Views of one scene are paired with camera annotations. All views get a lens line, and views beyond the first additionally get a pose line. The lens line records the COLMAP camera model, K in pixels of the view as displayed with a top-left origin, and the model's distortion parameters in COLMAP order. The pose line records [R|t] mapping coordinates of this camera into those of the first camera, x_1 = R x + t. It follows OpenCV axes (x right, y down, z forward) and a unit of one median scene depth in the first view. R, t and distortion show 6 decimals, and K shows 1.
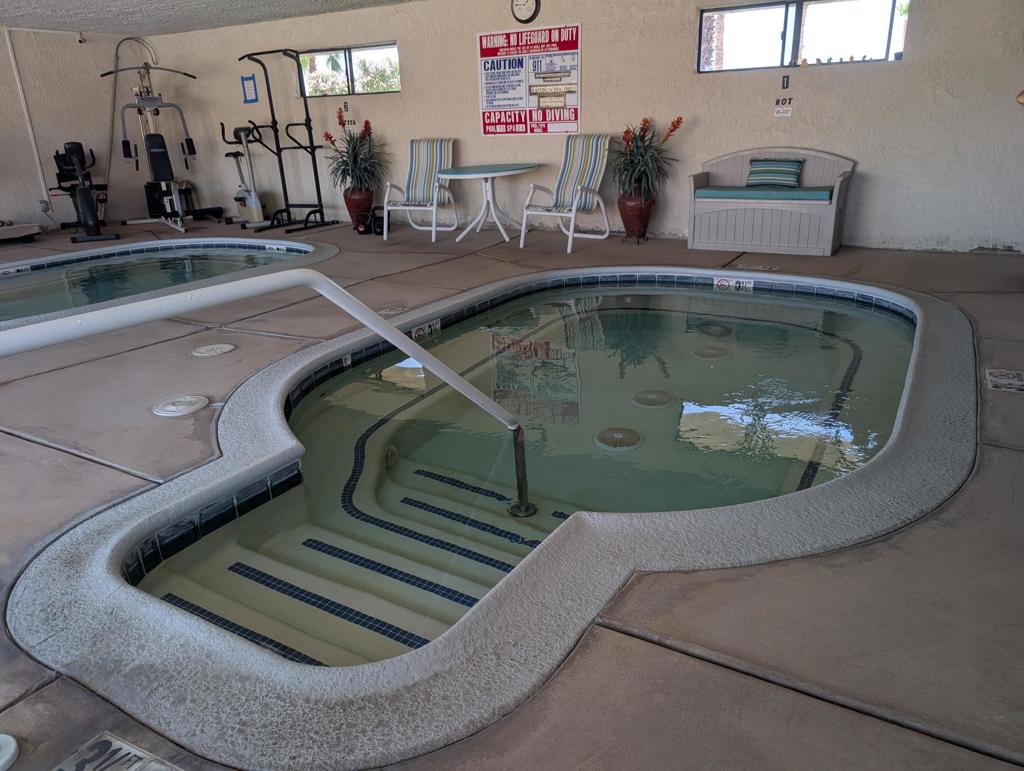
lens RADIAL K [[757.5, 0, 502.7], [0, 757.5, 389.9], [0, 0, 1]] dist [0.032975, -0.056959]
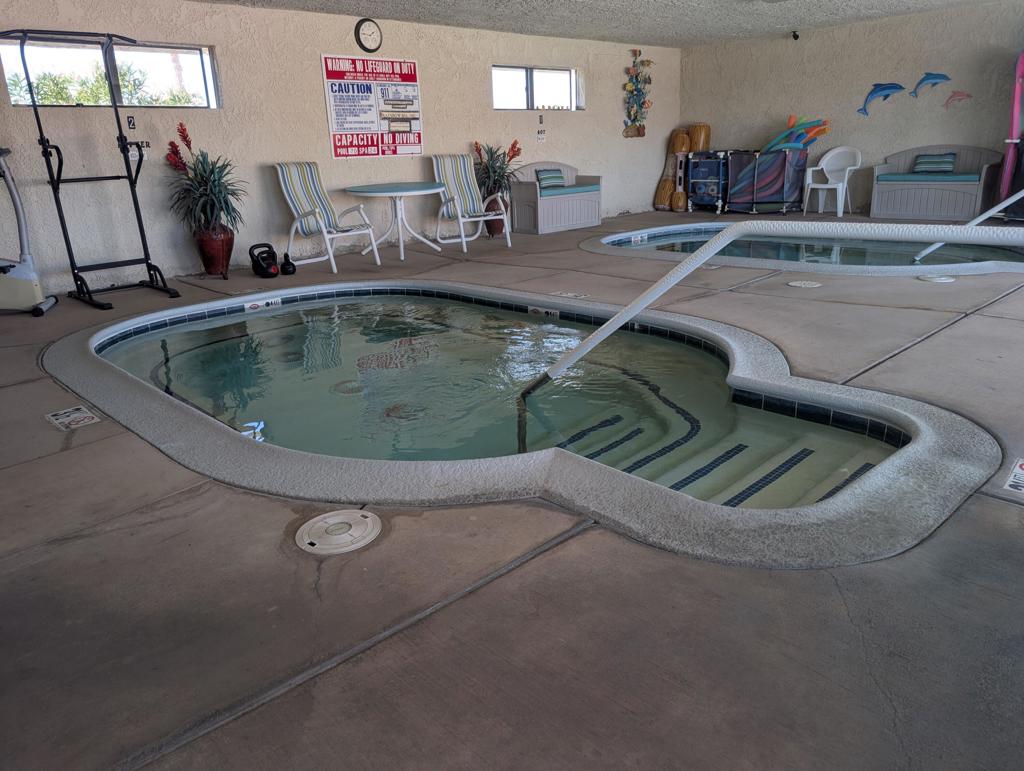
lens RADIAL K [[757.5, 0, 502.7], [0, 757.5, 389.9], [0, 0, 1]] dist [0.032975, -0.056959]
pose [[0.263365, -0.278126, 0.923734, -0.996307], [0.338396, 0.923329, 0.181524, -0.172422], [-0.903397, 0.264781, 0.337289, 0.581909]]
